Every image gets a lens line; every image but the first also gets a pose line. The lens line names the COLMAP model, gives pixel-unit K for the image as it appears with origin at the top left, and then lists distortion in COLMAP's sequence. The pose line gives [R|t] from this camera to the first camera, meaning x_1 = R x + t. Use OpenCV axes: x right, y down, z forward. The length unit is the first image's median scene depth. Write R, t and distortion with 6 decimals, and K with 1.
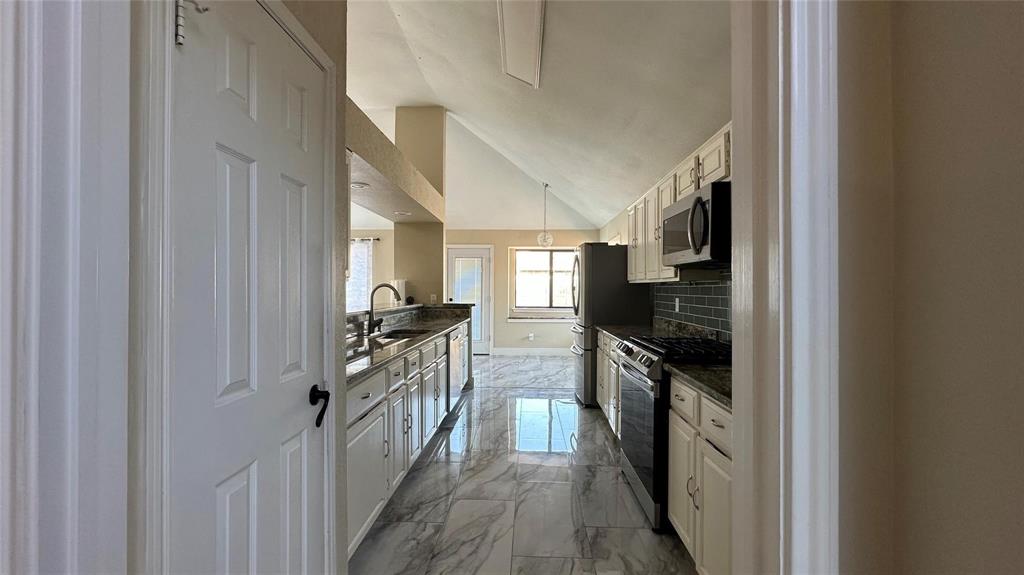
lens RADIAL K [[407.7, 0, 510.4], [0, 407.7, 289.3], [0, 0, 1]] dist [-0.001915, -0.000141]
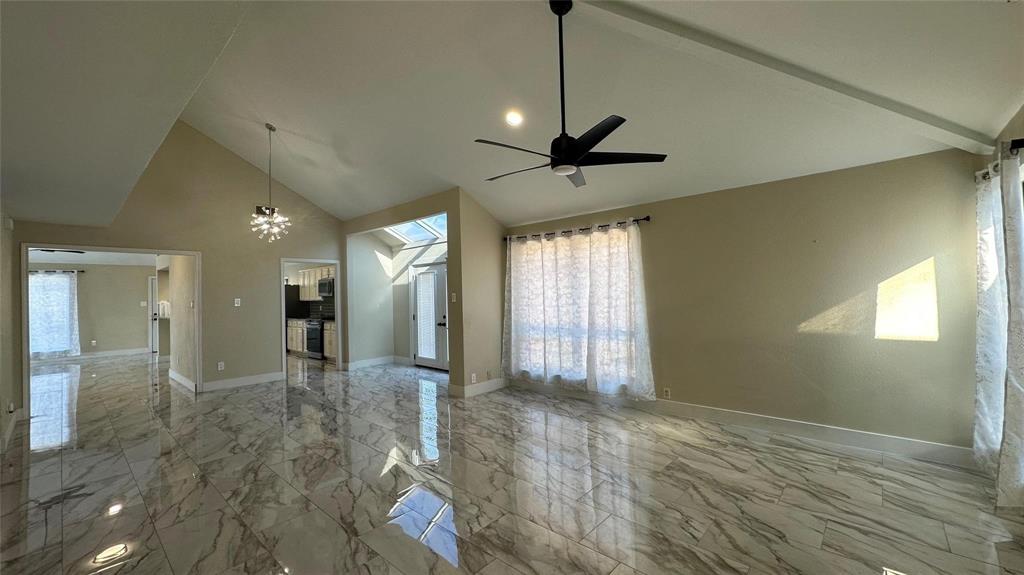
lens RADIAL K [[407.7, 0, 512.9], [0, 407.7, 287.6], [0, 0, 1]] dist [-0.001915, -0.000141]
pose [[0.636450, -0.008130, 0.771275, -0.848877], [0.028644, 0.999504, -0.013101, -0.025686], [-0.770786, 0.030431, 0.636367, -1.695723]]
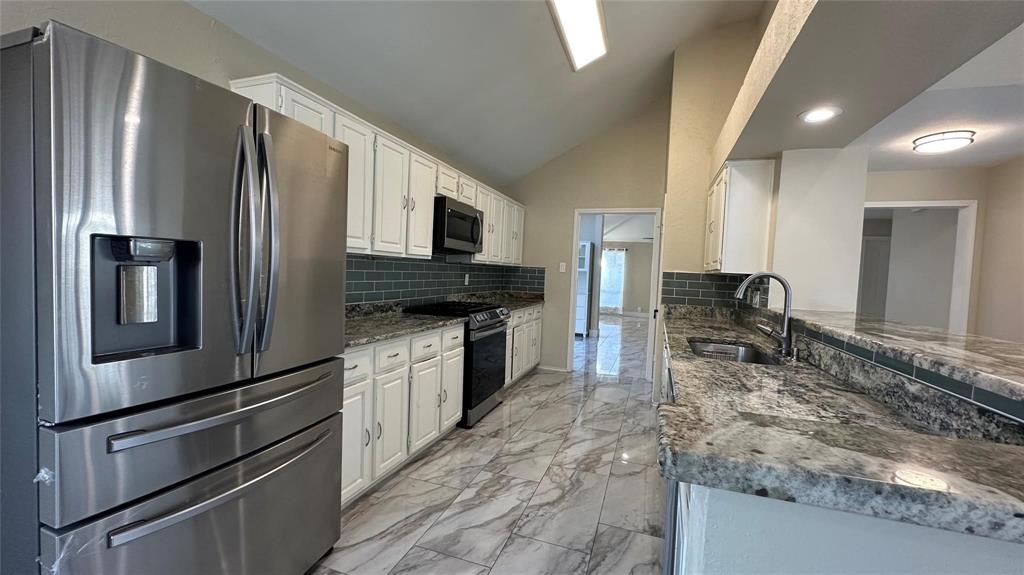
lens RADIAL K [[407.7, 0, 513.3], [0, 407.7, 290.0], [0, 0, 1]] dist [-0.001915, -0.000141]
pose [[-0.956443, -0.054646, 0.286759, -0.098432], [-0.043036, 0.997984, 0.046638, 0.001528], [-0.288730, 0.032266, -0.956867, 1.391747]]
